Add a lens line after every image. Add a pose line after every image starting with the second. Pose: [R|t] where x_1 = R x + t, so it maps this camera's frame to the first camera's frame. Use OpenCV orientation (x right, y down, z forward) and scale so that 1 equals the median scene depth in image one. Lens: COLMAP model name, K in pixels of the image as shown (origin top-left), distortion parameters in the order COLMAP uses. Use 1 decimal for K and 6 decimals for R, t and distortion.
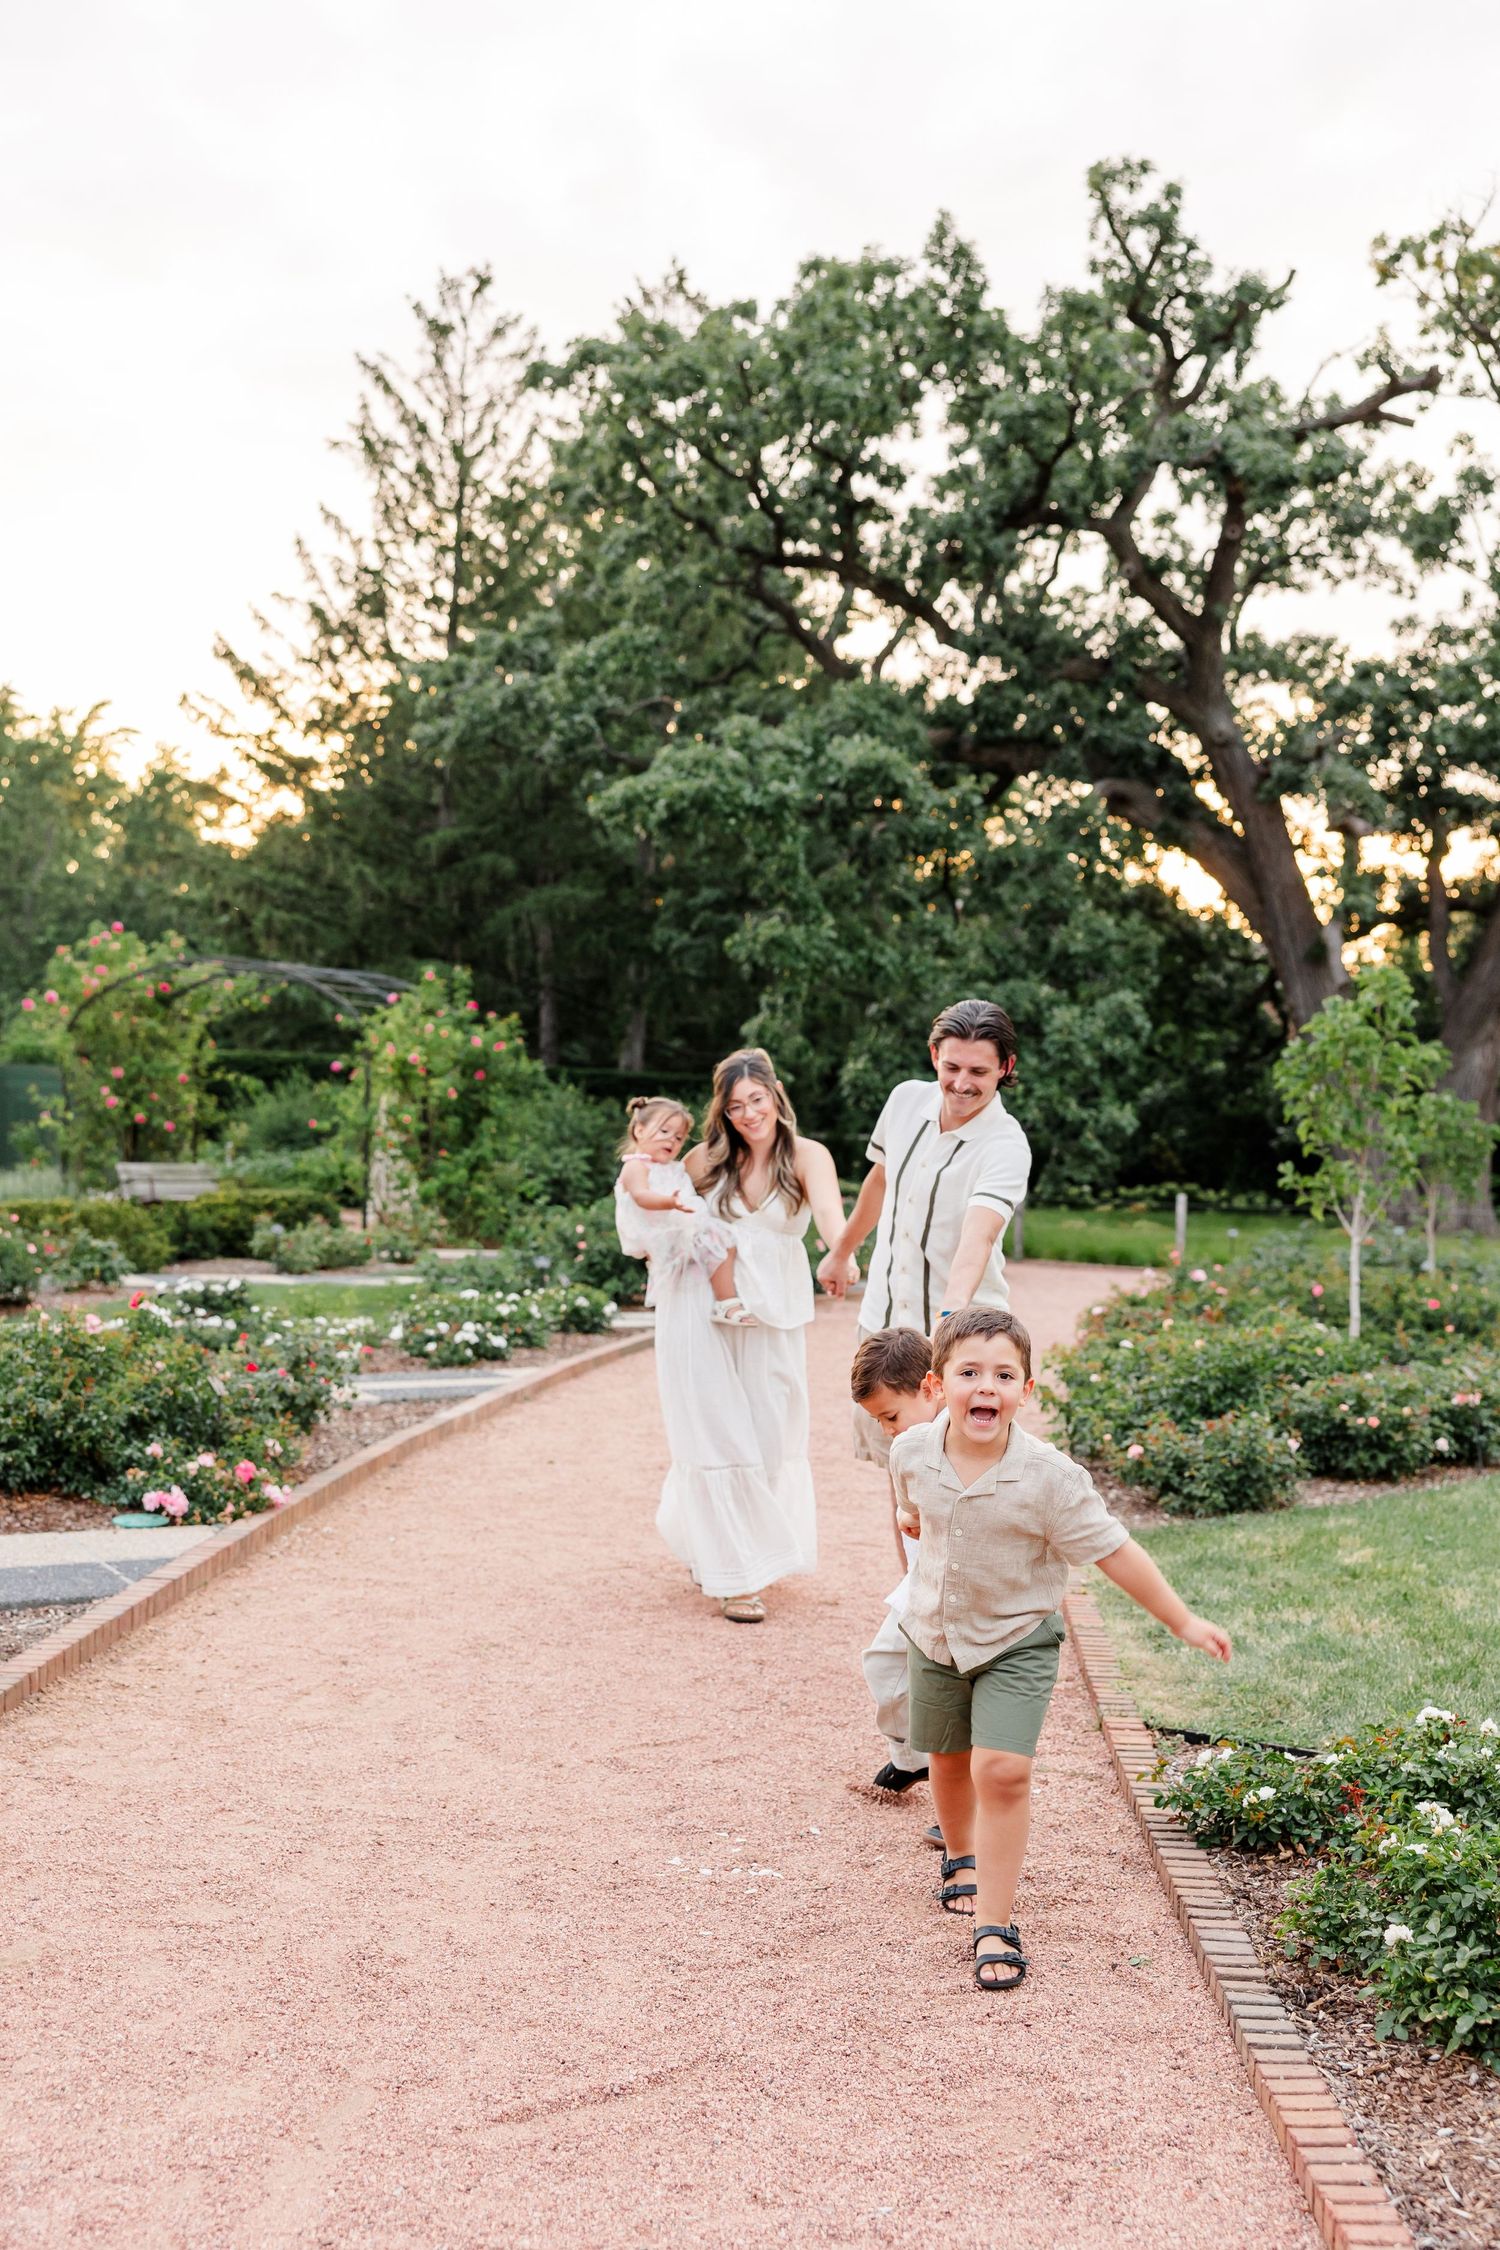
lens RADIAL K [[2462.3, 0, 750.0], [0, 2462.3, 1125.0], [0, 0, 1]] dist [-0.003925, 0.005405]
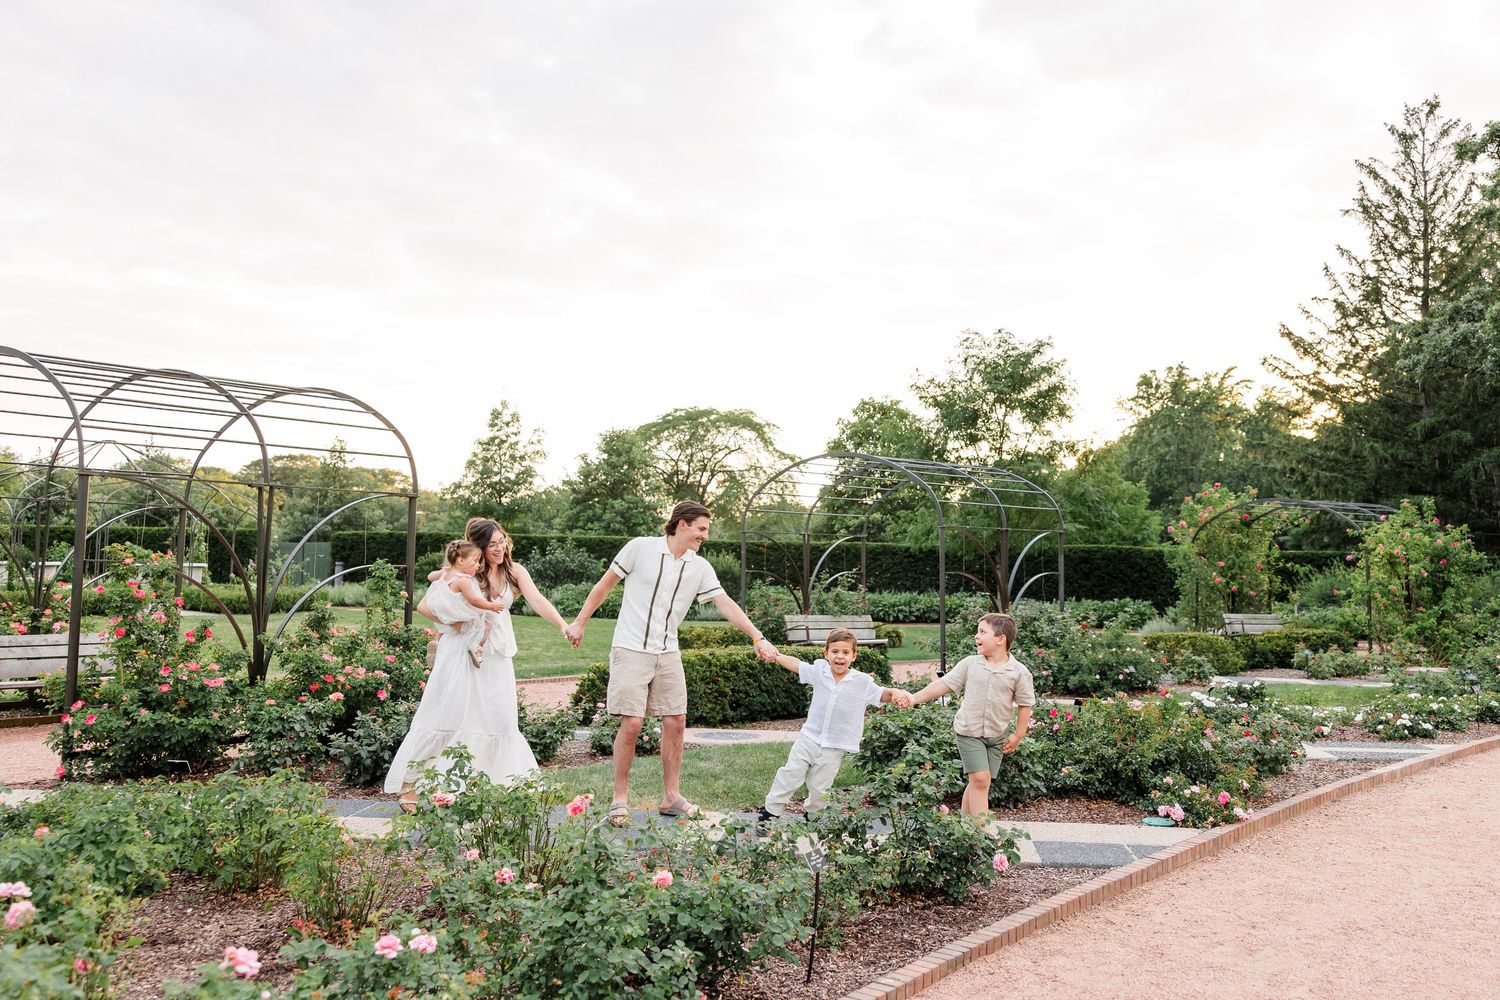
lens RADIAL K [[1273.9, 0, 761.0], [0, 1273.9, 459.2], [0, 0, 1]] dist [0.007507, -0.004614]
pose [[0.815900, -0.063660, -0.574678, 0.013834], [0.003478, 0.994443, -0.105222, 0.000032], [0.578183, 0.083851, 0.811587, 0.020575]]
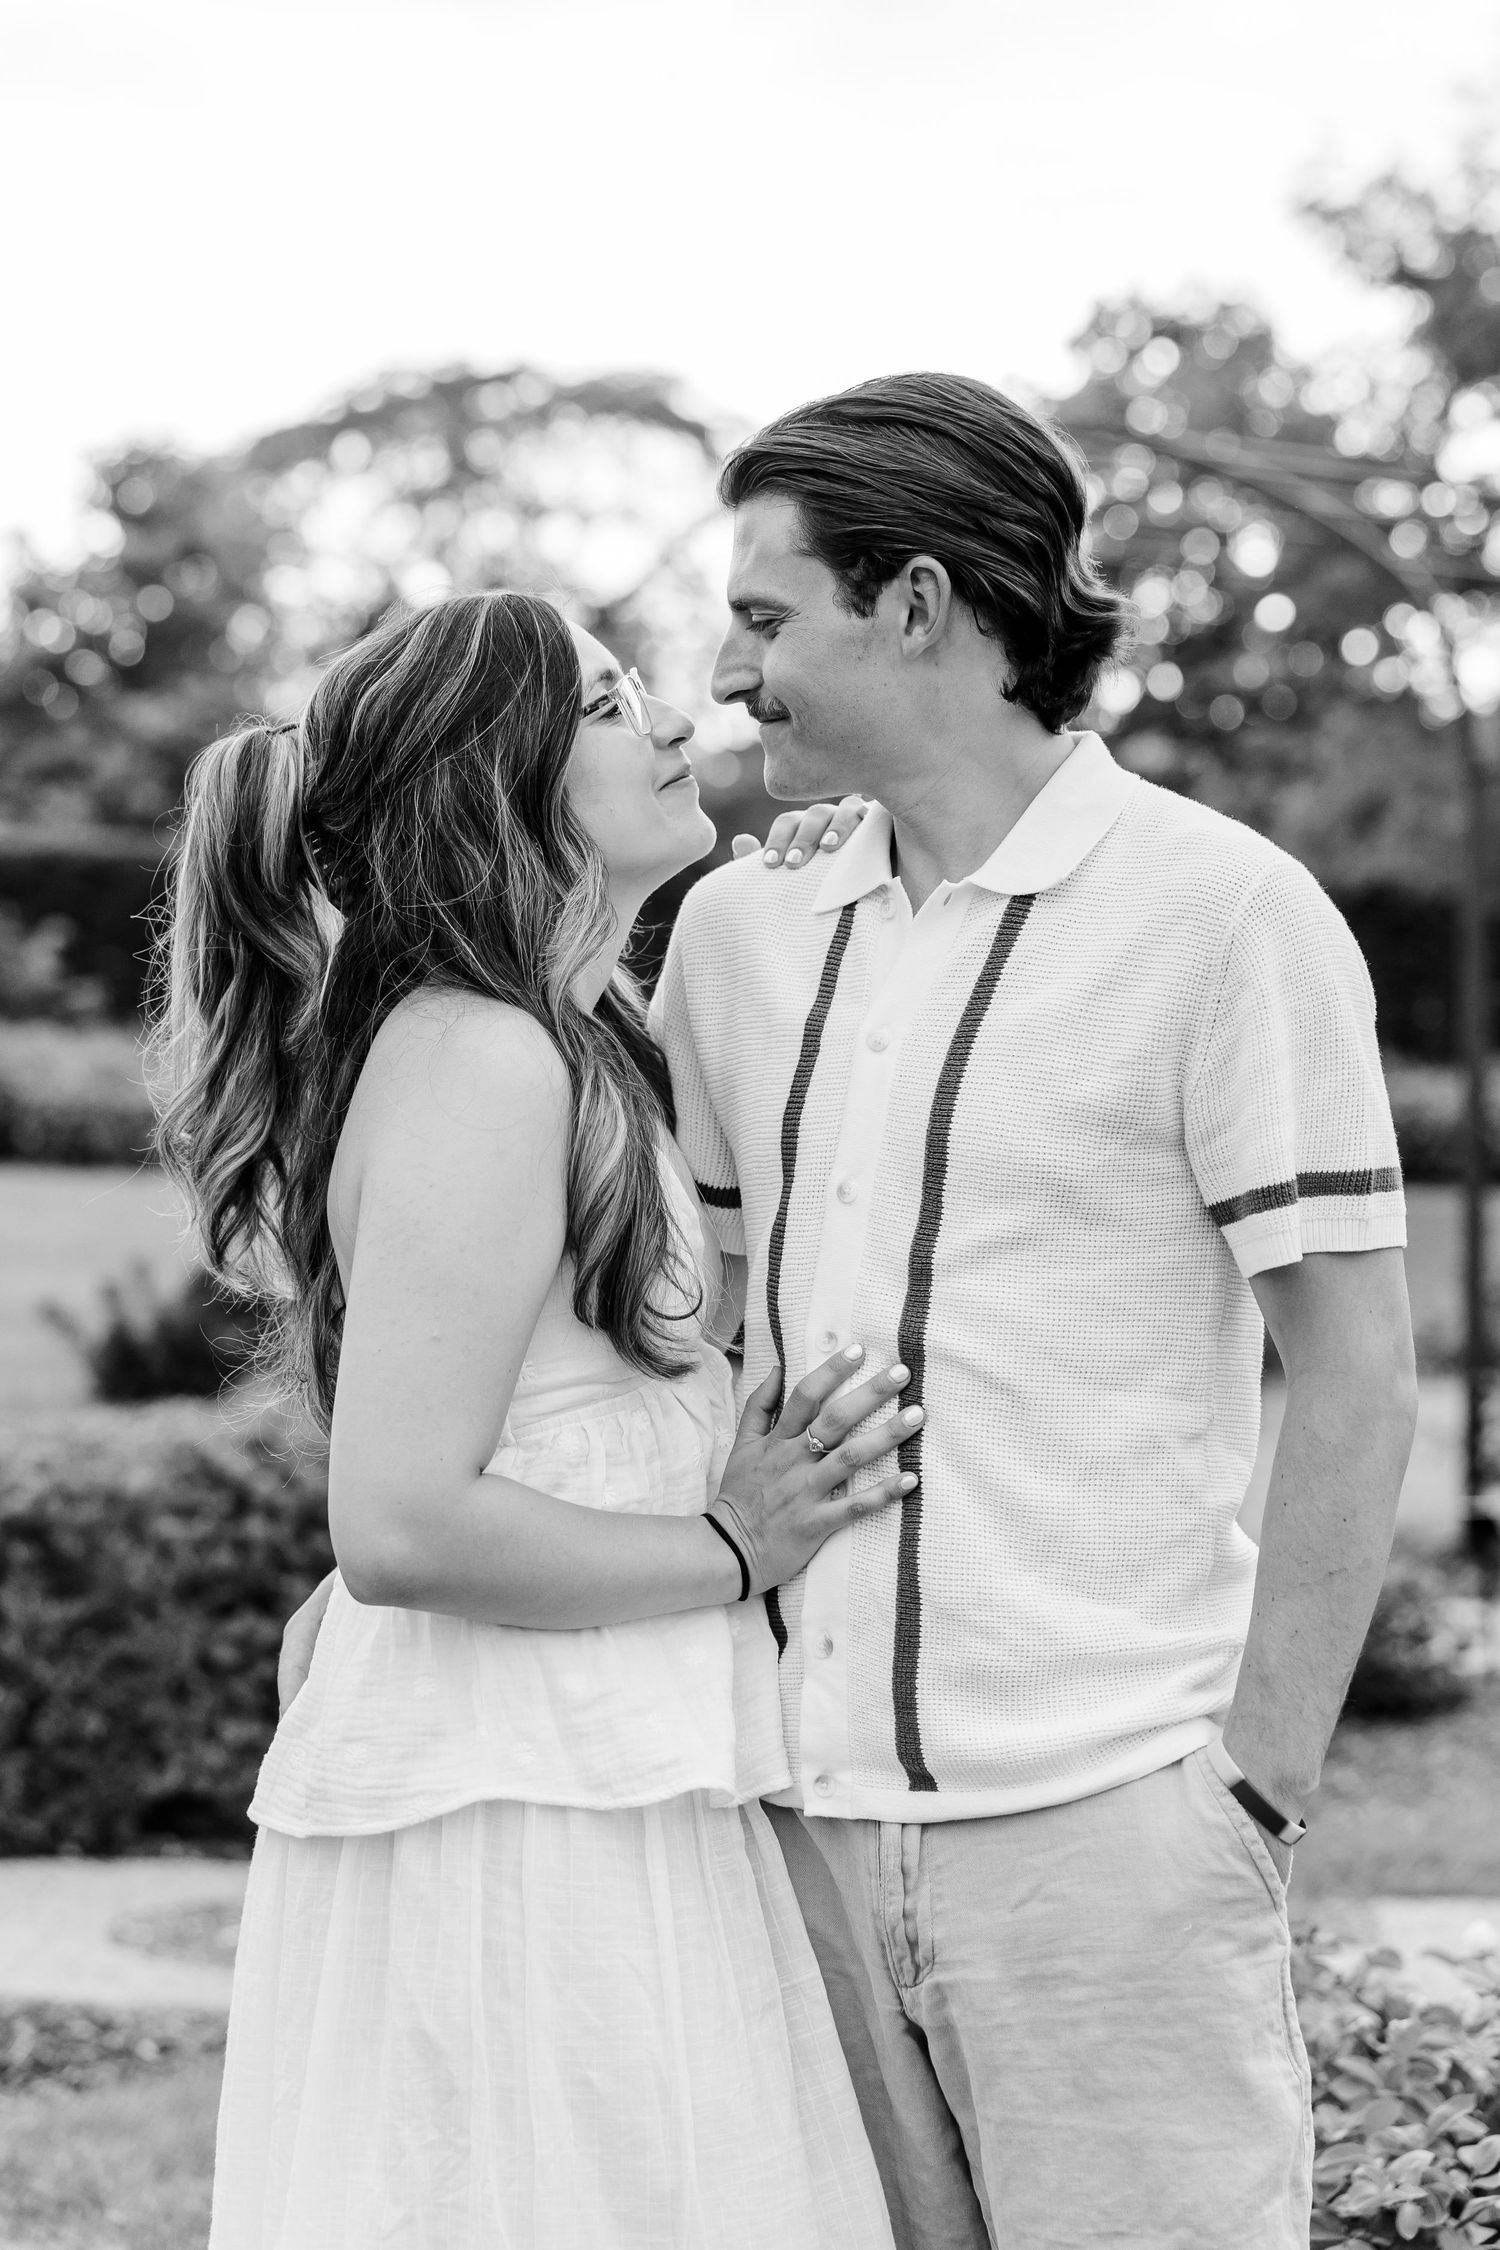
lens RADIAL K [[4402.1, 0, 750.0], [0, 4402.1, 1125.0], [0, 0, 1]] dist [-0.011470, -0.036023]
pose [[0.815287, 0.000969, -0.579056, -0.048364], [0.011043, 0.999791, 0.017220, -0.002831], [0.578952, -0.020433, 0.815106, 0.126528]]
